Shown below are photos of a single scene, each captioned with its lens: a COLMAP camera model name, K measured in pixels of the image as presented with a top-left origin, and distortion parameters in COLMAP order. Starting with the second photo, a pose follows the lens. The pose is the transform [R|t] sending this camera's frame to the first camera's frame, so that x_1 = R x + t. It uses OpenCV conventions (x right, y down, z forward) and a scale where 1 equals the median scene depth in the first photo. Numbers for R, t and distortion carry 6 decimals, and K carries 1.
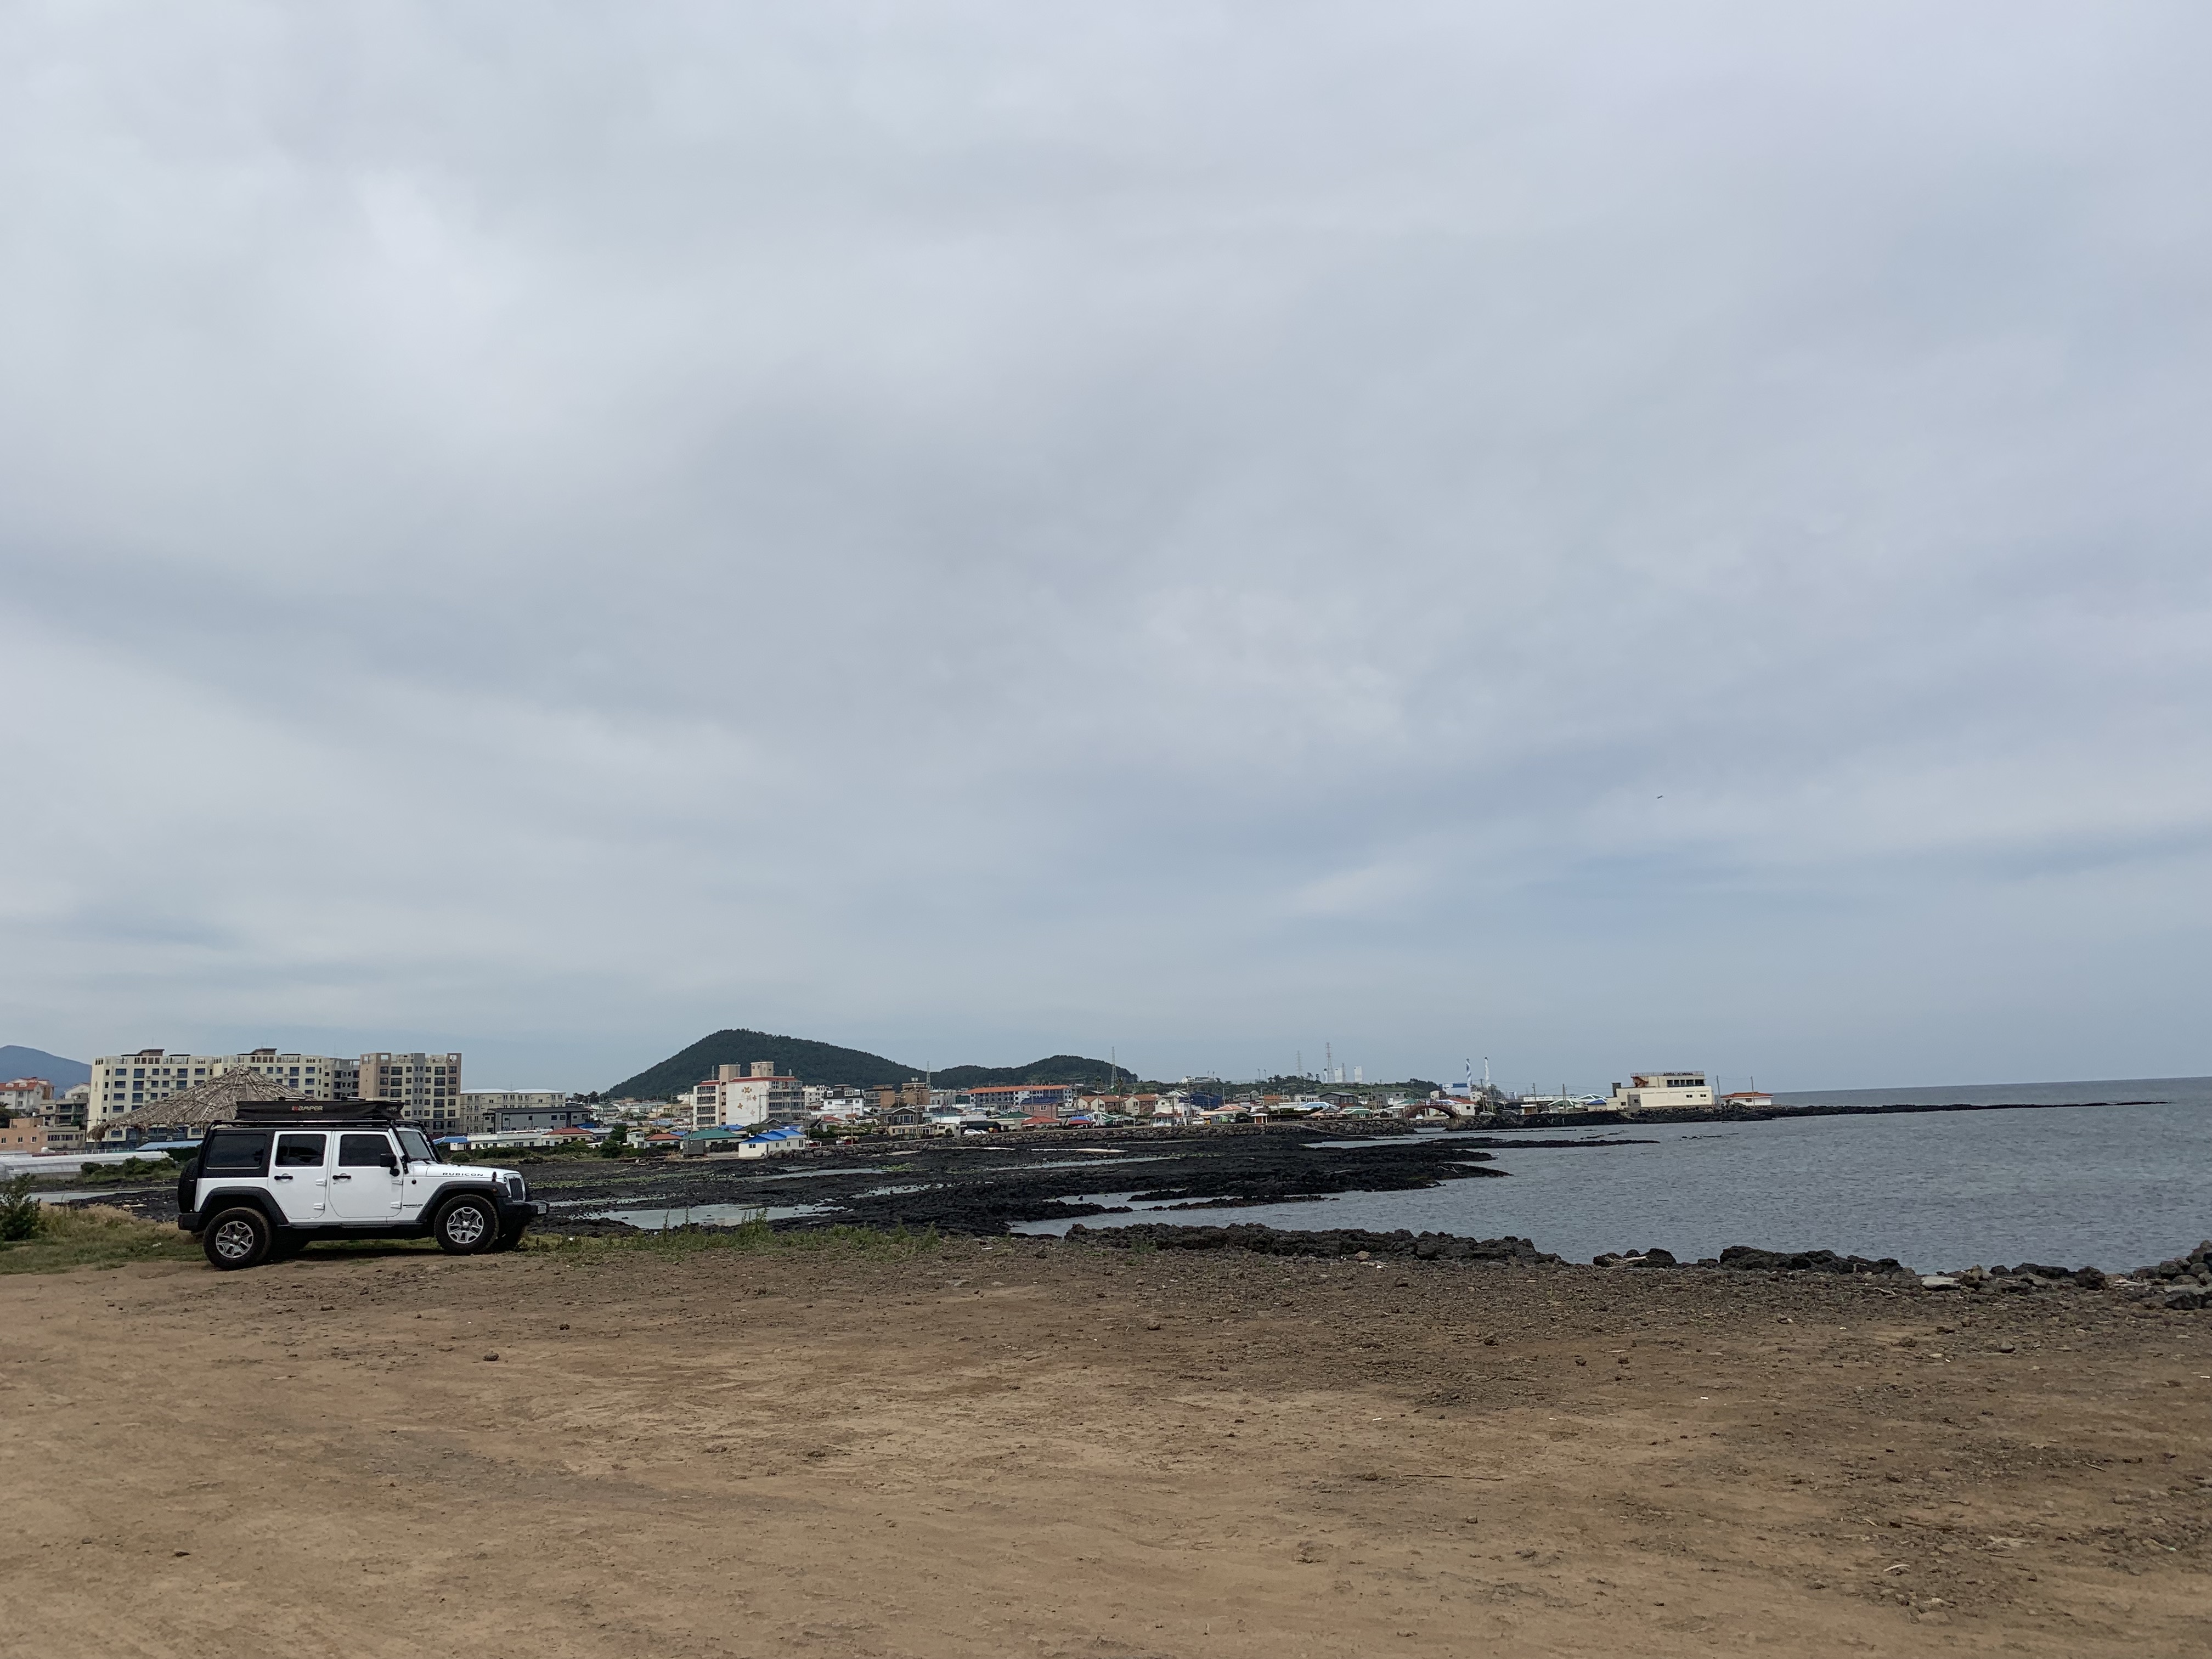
lens RADIAL K [[1798.2, 0, 1106.0], [0, 1798.2, 829.5], [0, 0, 1]] dist [0.216252, -0.379938]
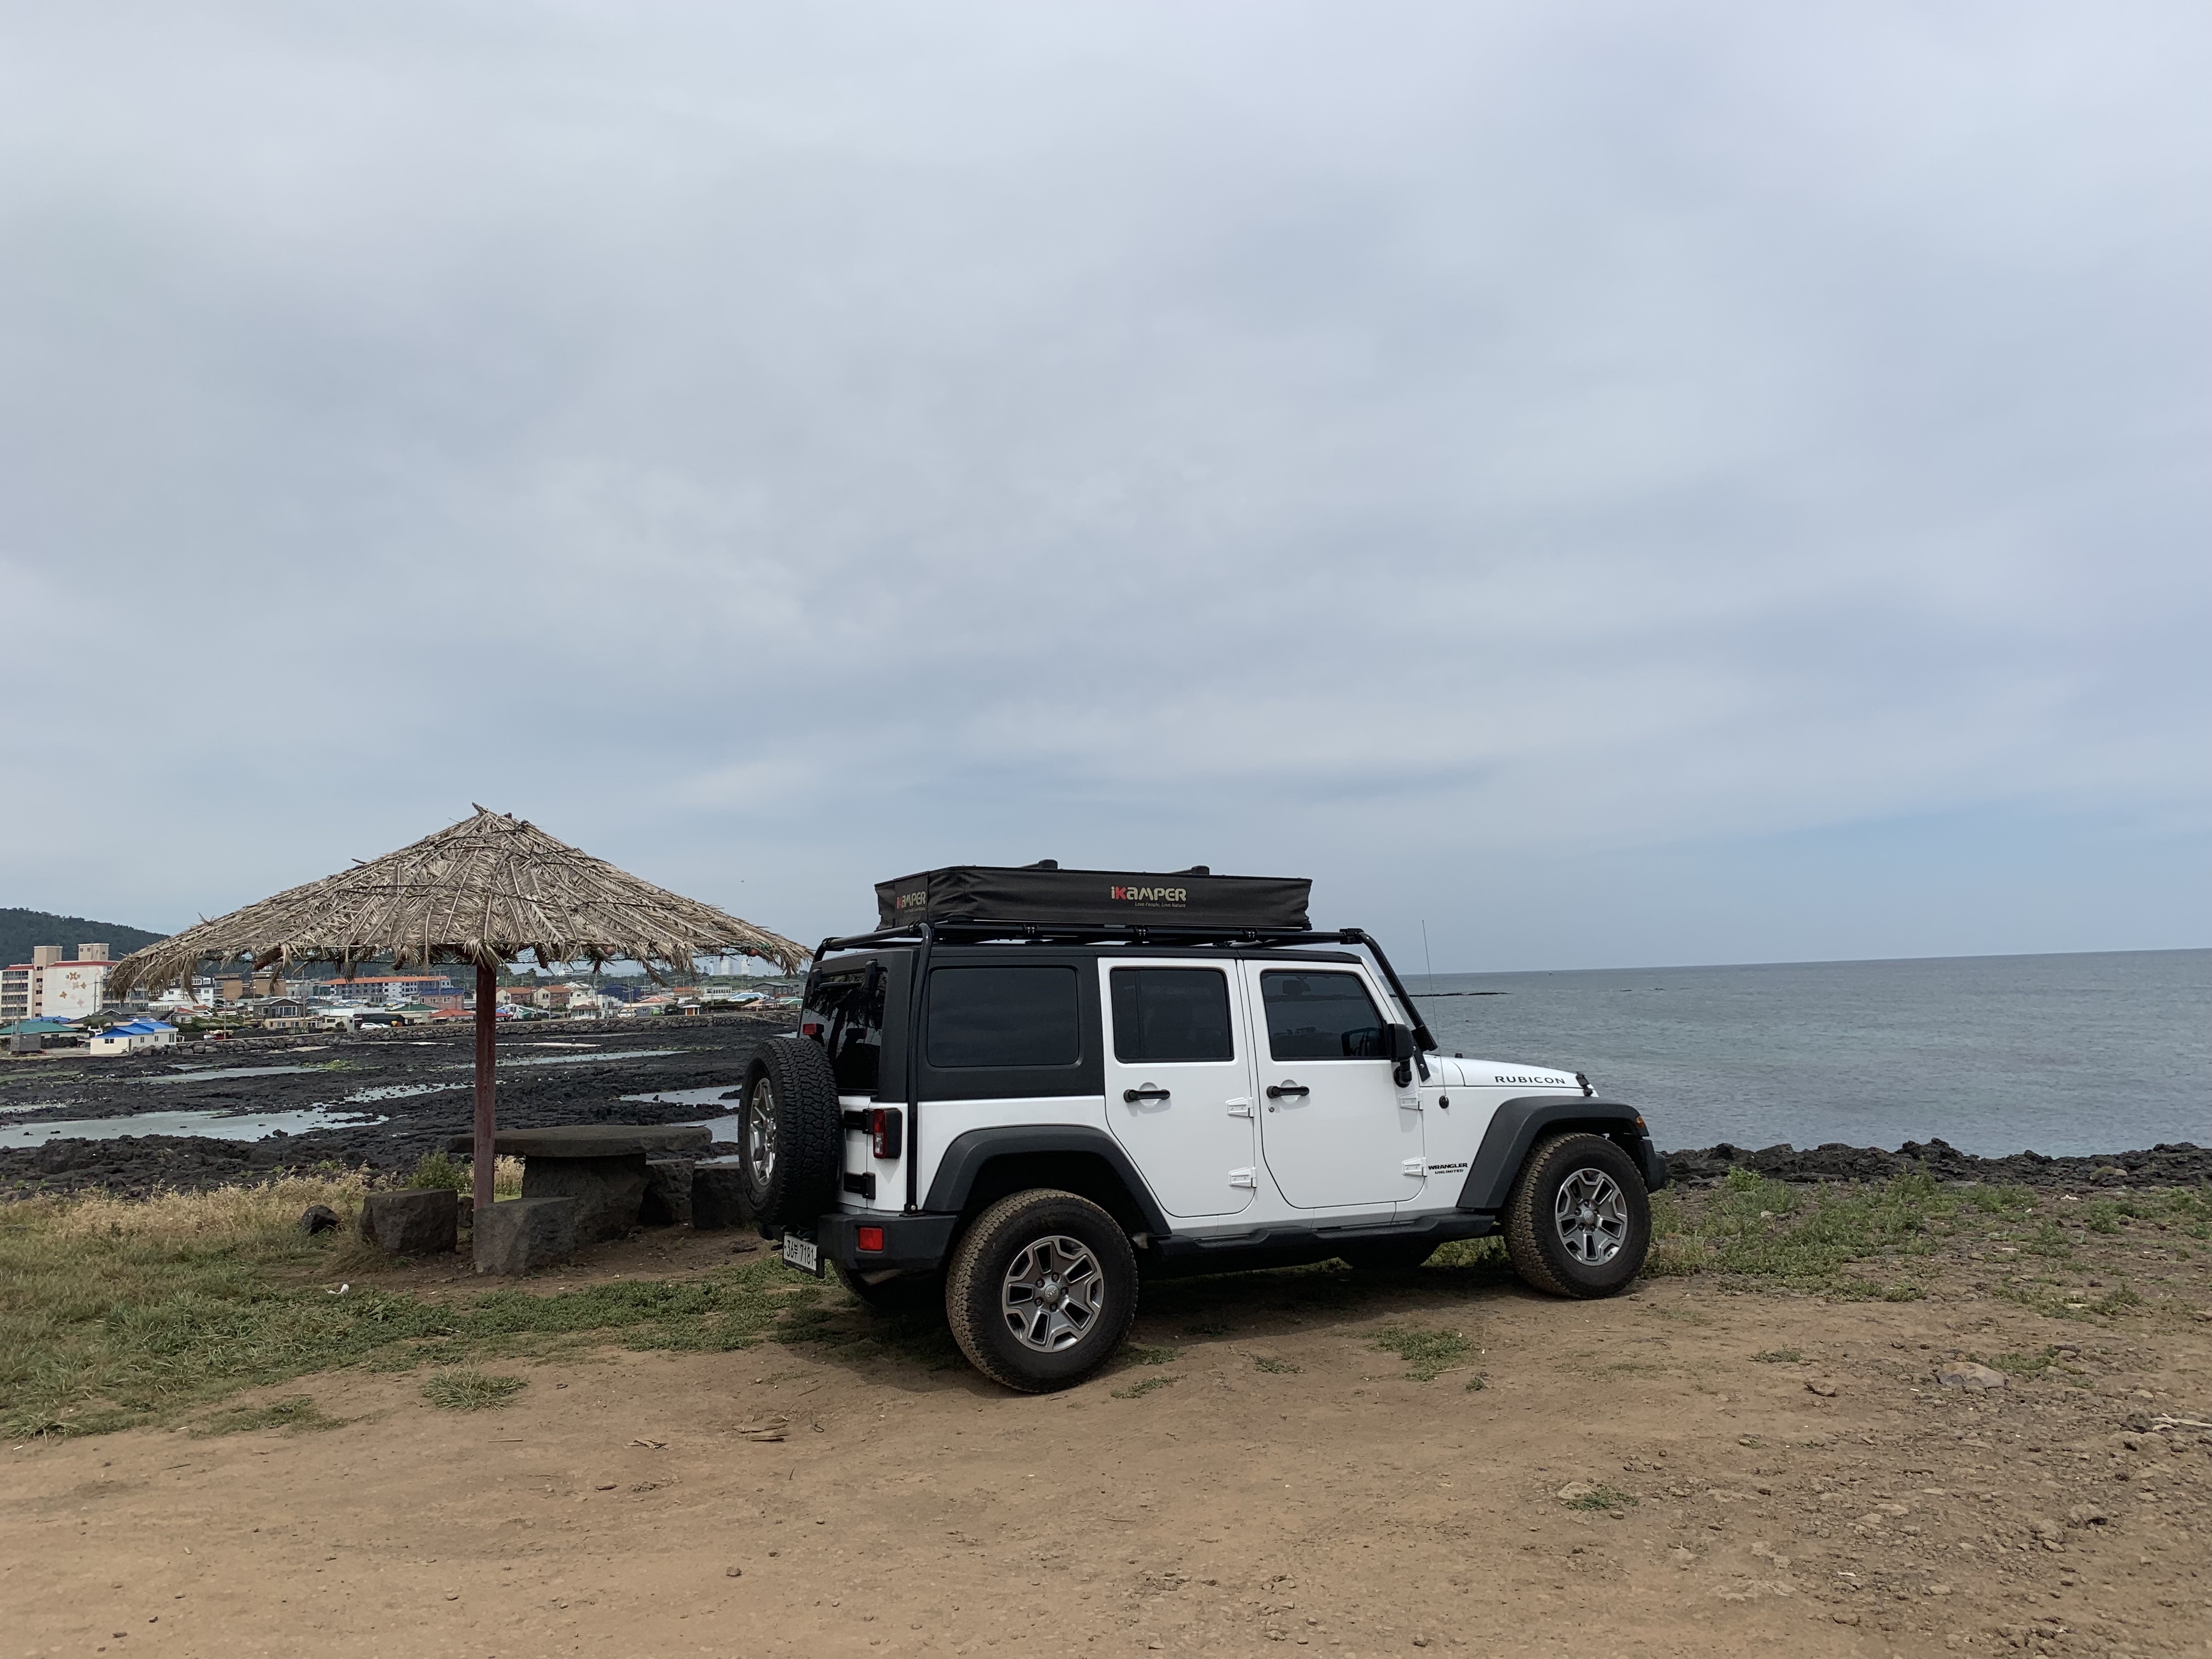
lens RADIAL K [[1677.7, 0, 1106.0], [0, 1677.7, 829.5], [0, 0, 1]] dist [0.003684, -0.005959]
pose [[0.913042, 0.041484, 0.405751, -0.080104], [-0.061405, 0.997456, 0.036197, 0.018161], [-0.403217, -0.057965, 0.913267, 0.102134]]
